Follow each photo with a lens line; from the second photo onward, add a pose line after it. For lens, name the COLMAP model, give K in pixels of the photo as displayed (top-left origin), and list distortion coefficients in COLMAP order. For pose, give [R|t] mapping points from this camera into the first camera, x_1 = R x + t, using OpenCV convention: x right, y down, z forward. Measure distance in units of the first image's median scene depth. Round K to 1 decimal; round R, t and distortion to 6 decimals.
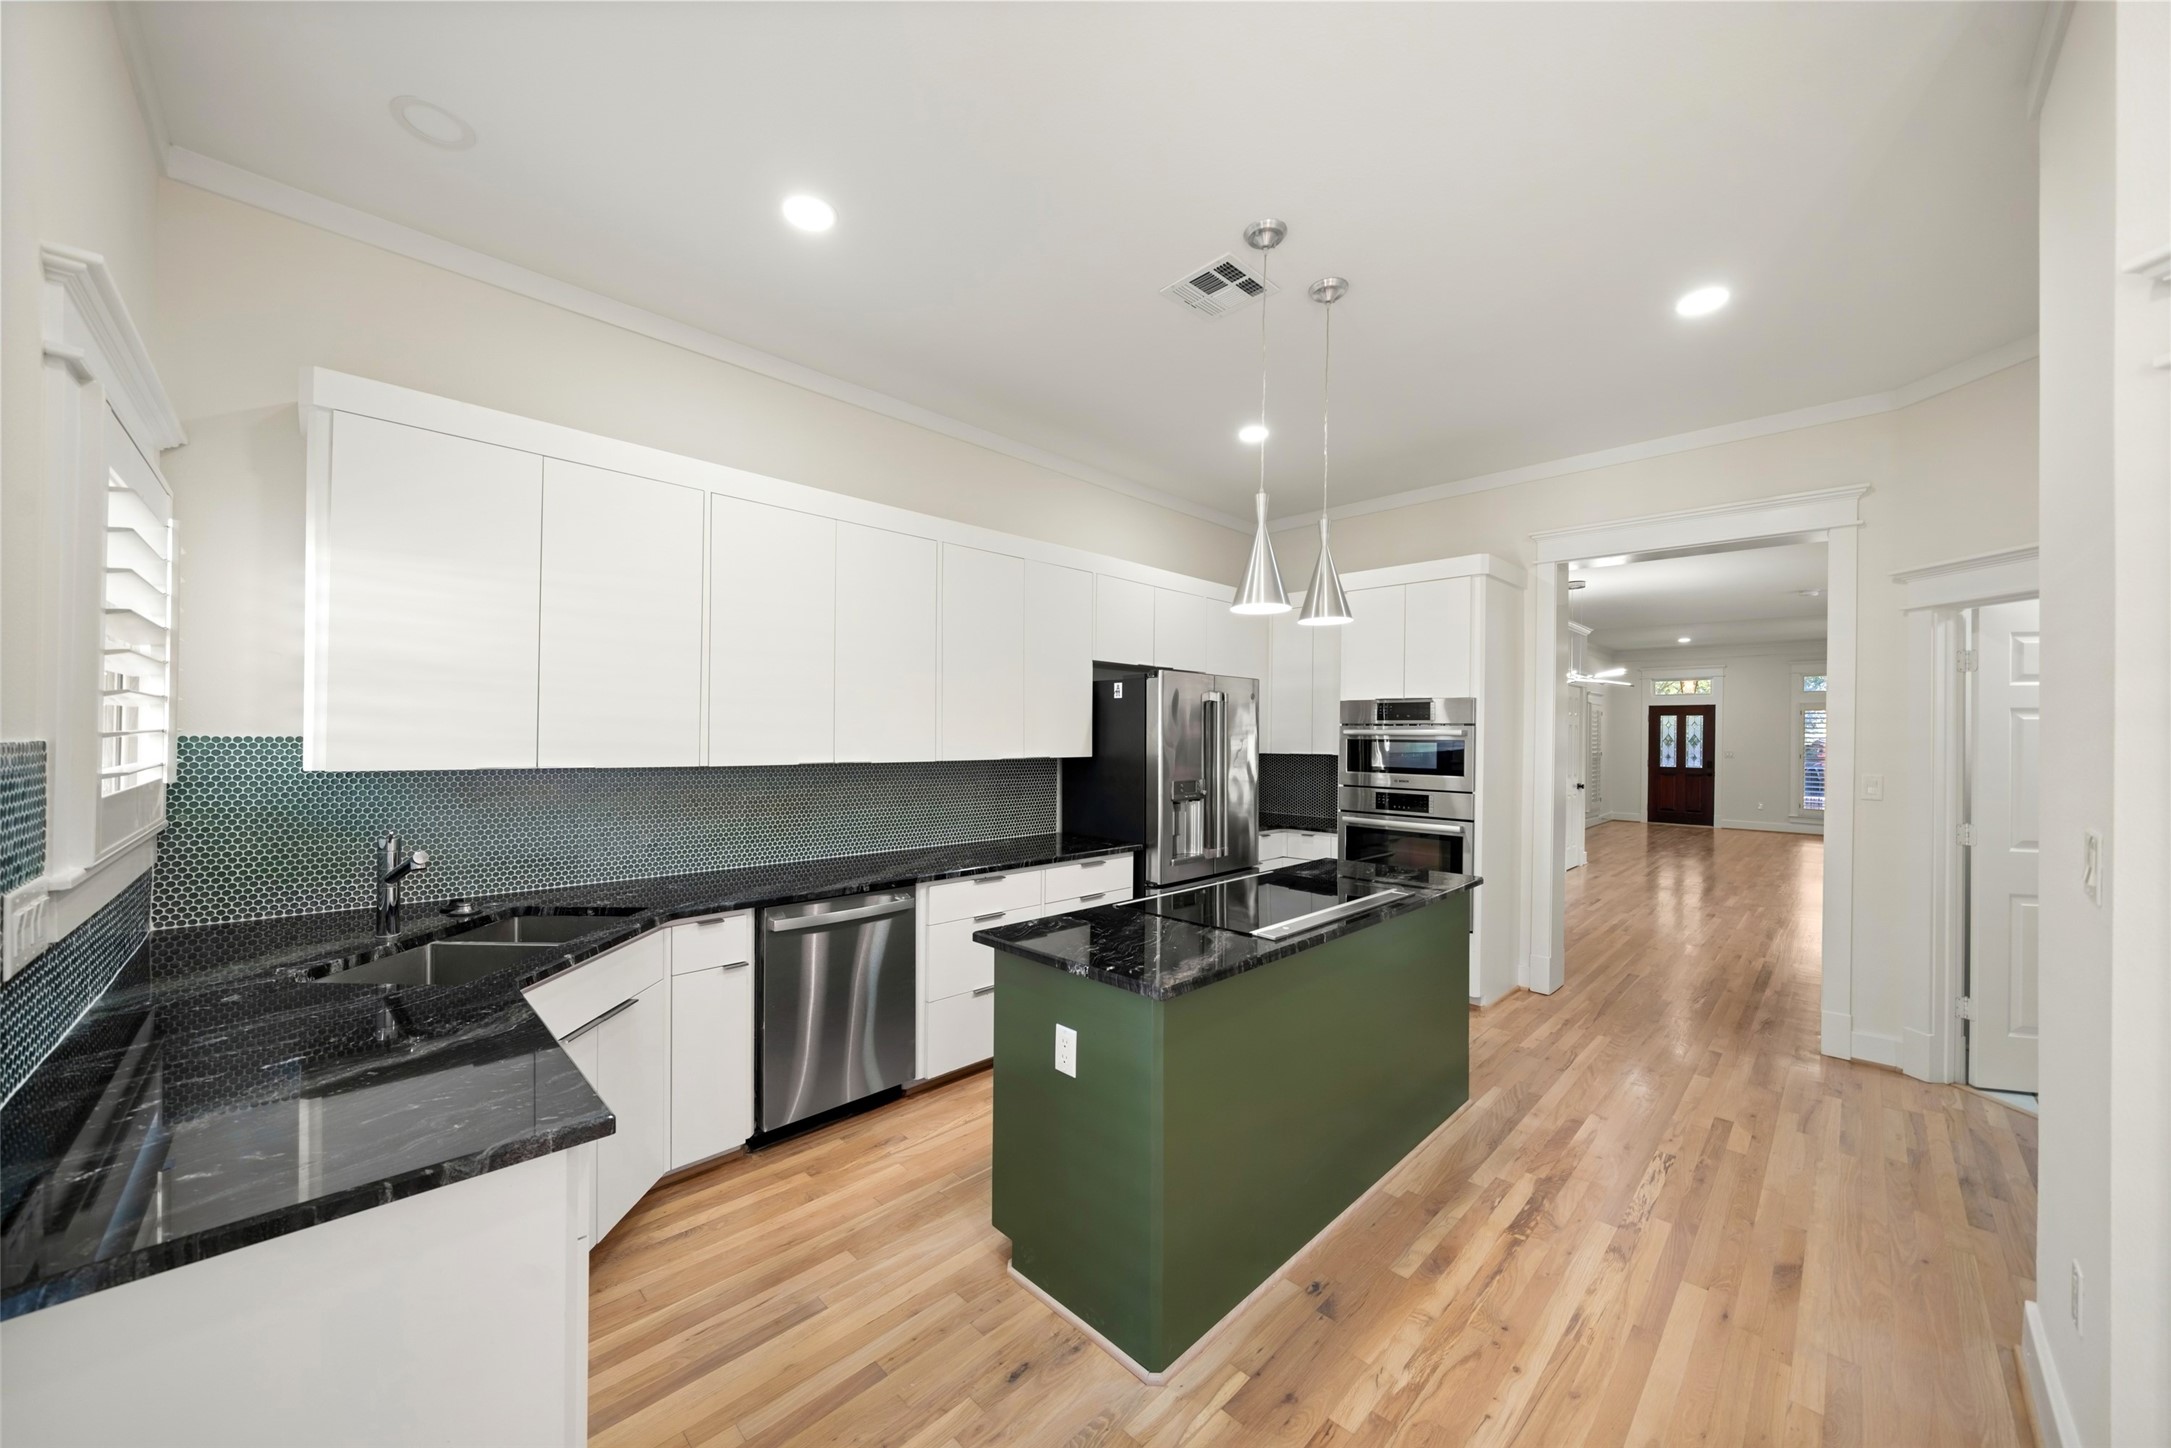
lens RADIAL K [[829.6, 0, 1050.7], [0, 829.6, 728.8], [0, 0, 1]] dist [-0.005123, 0.000091]
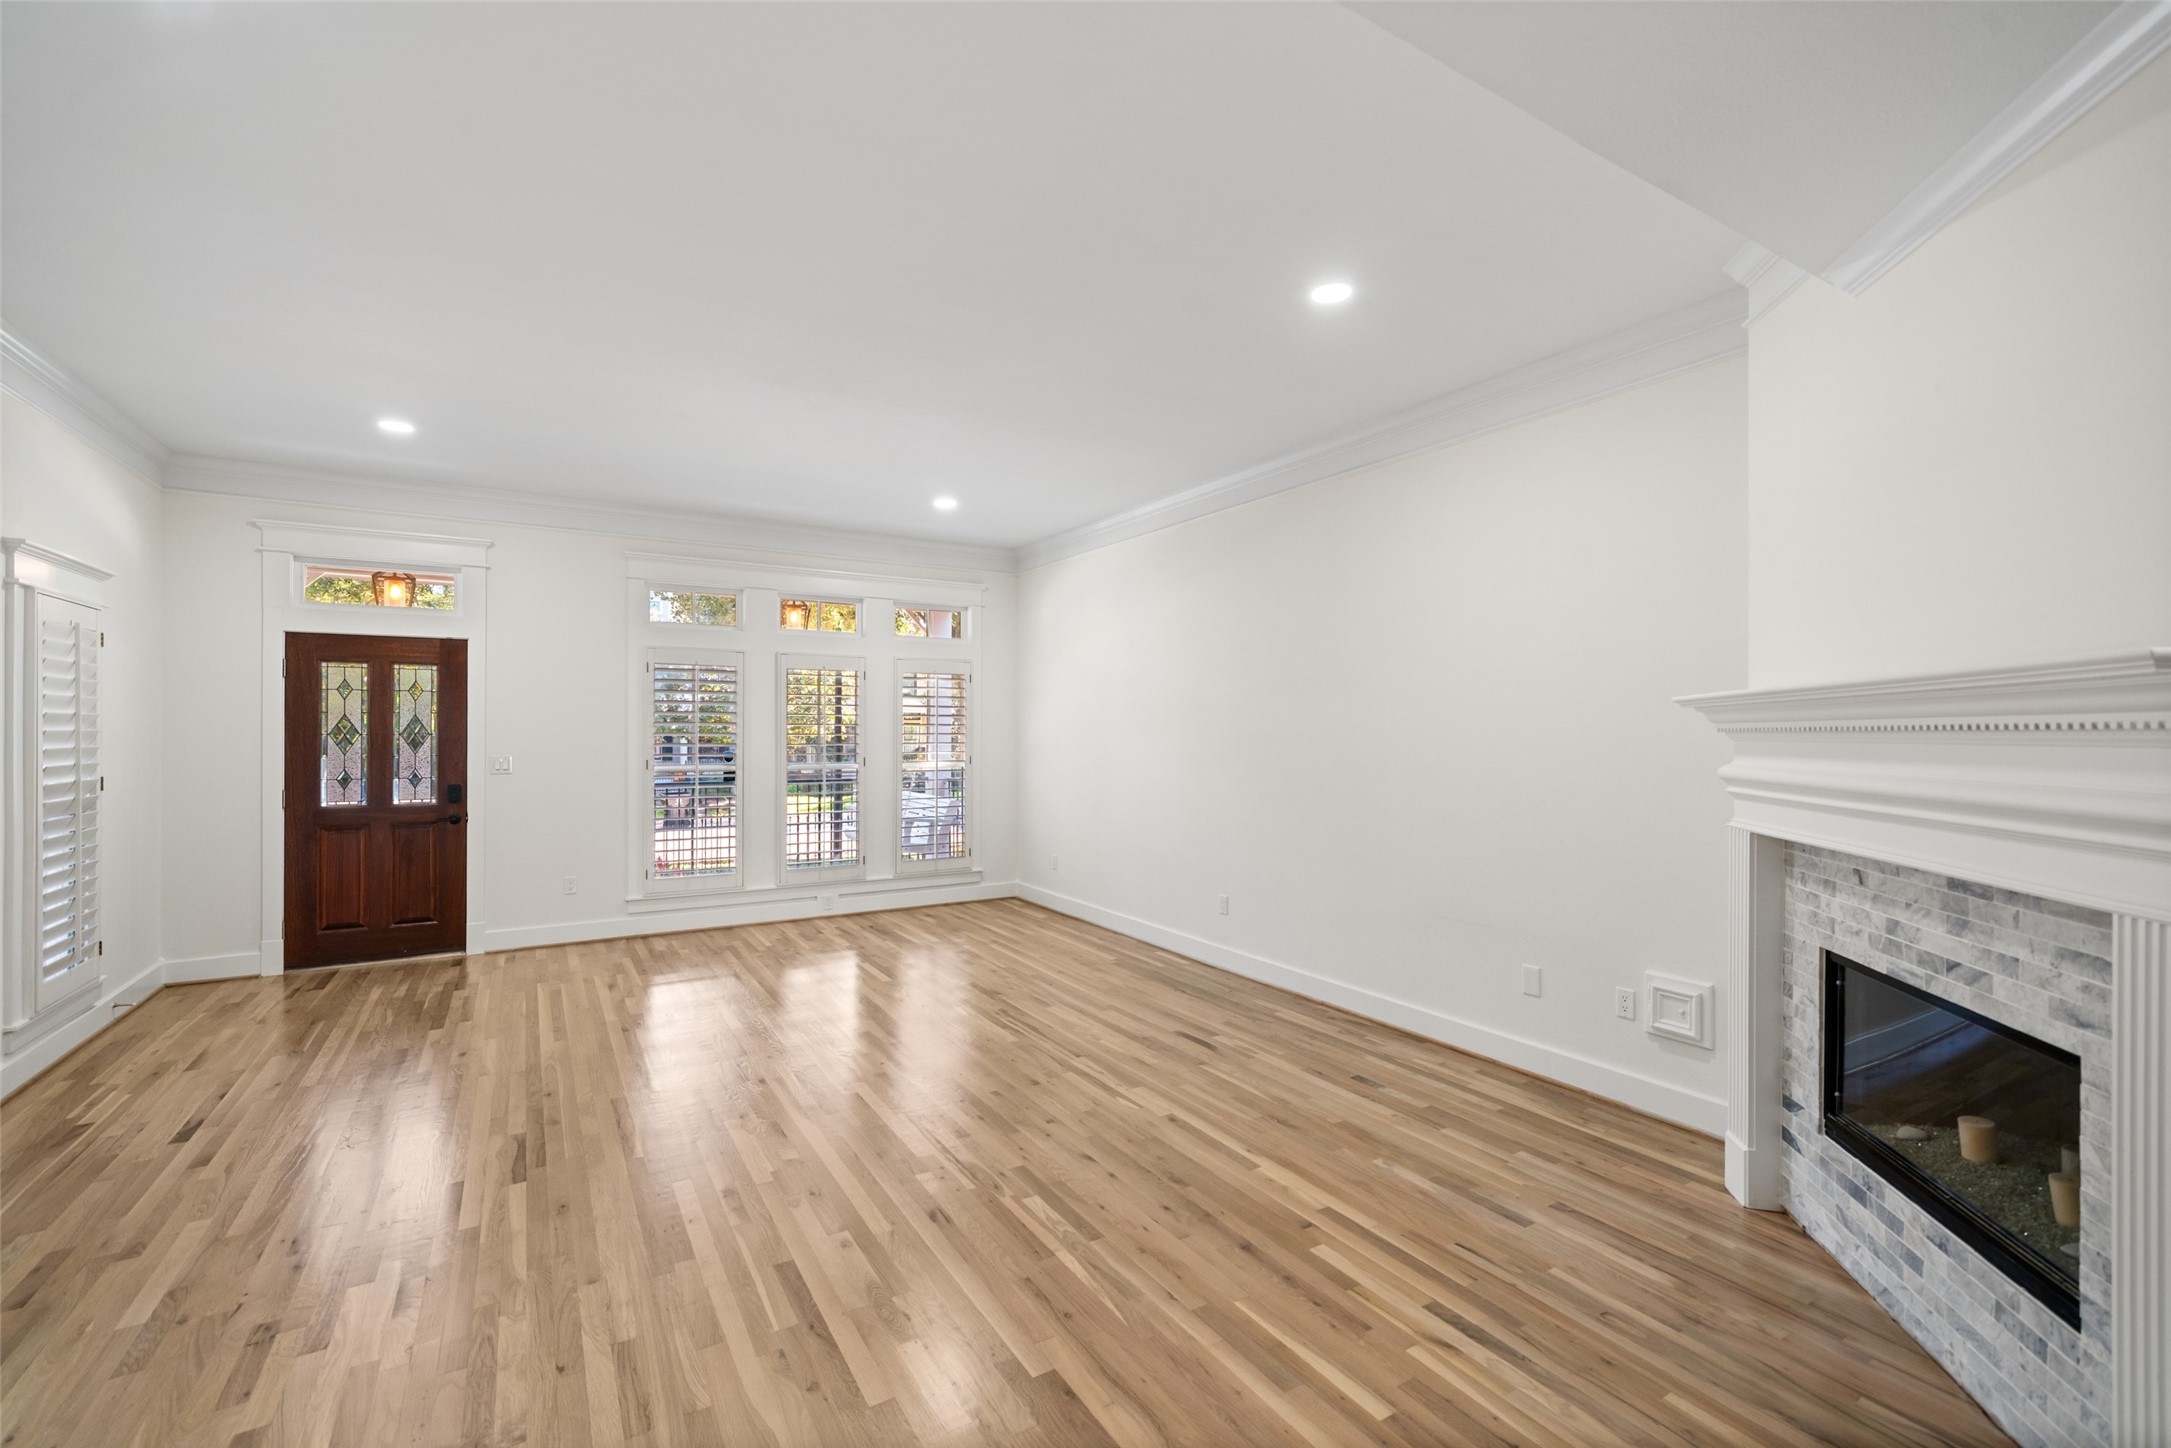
lens RADIAL K [[916.3, 0, 1078.1], [0, 916.3, 733.8], [0, 0, 1]] dist [0.001003, -0.000272]
pose [[0.241451, -0.014409, 0.970306, 0.446323], [-0.006470, 0.999844, 0.016458, 0.005942], [-0.970391, -0.010251, 0.241320, 0.606310]]
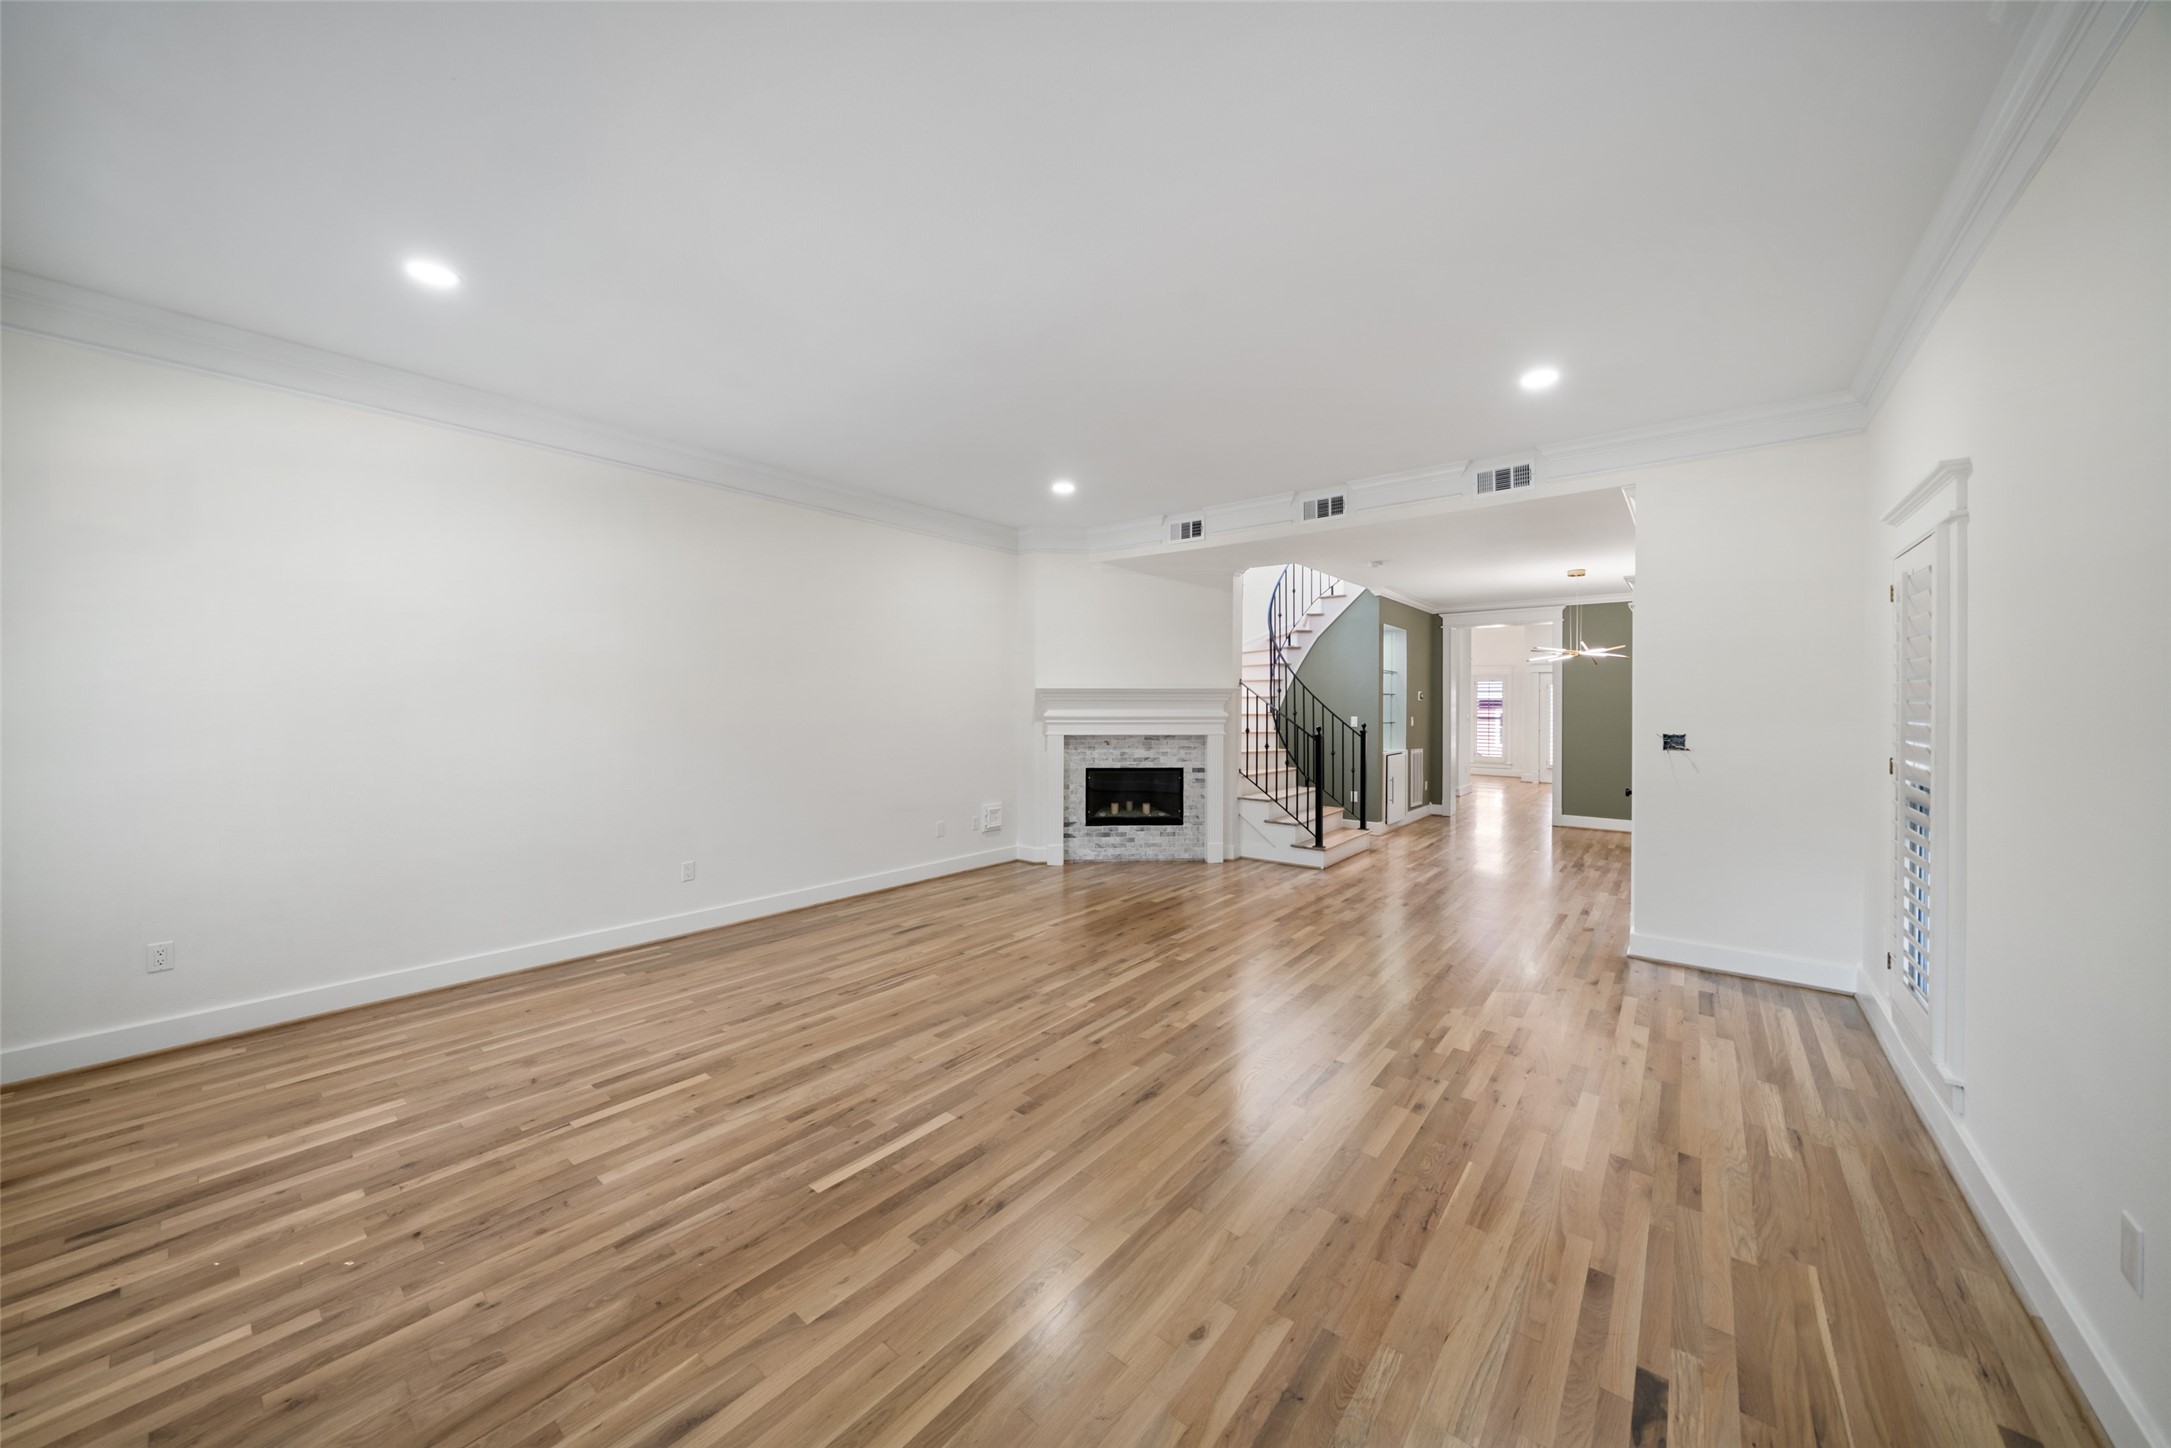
lens RADIAL K [[742.5, 0, 1074.1], [0, 742.5, 706.5], [0, 0, 1]] dist [-0.007971, 0.000061]
pose [[-0.995929, -0.016362, -0.088648, 0.716079], [-0.016203, 0.999866, -0.002508, 0.012831], [0.088677, -0.001062, -0.996060, 0.987781]]
